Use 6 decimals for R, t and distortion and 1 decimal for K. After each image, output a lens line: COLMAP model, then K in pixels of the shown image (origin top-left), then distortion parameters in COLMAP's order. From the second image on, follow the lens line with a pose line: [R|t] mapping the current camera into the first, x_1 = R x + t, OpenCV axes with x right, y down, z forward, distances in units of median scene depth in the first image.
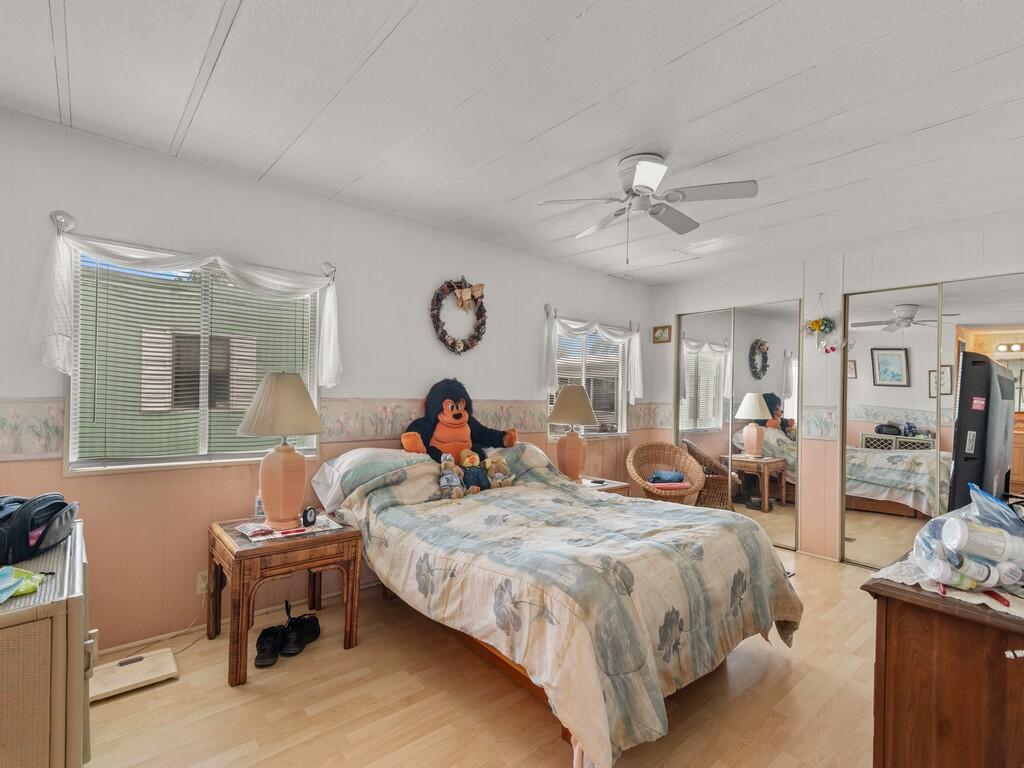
lens RADIAL K [[515.4, 0, 512.2], [0, 515.4, 378.3], [0, 0, 1]] dist [-0.011522, -0.000119]
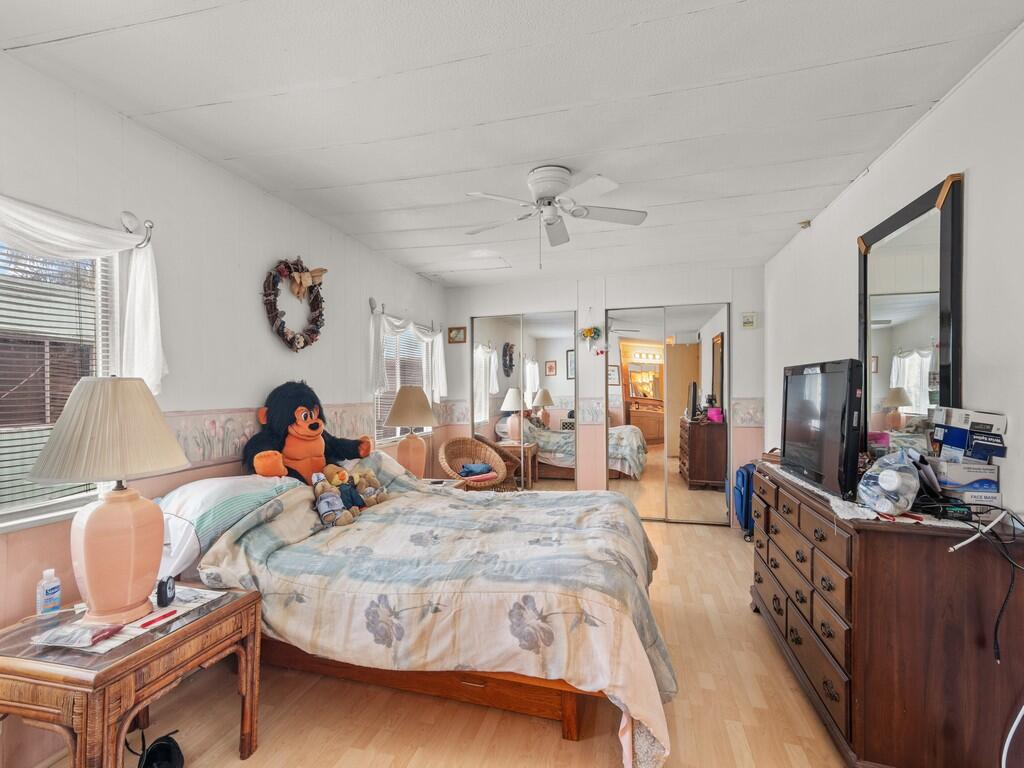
lens RADIAL K [[497.6, 0, 513.3], [0, 497.6, 385.8], [0, 0, 1]] dist [-0.000232, 0.001114]
pose [[0.809147, -0.023392, 0.587140, -0.375644], [0.010881, 0.999632, 0.024831, -0.010210], [-0.587505, -0.013703, 0.809105, 0.193470]]
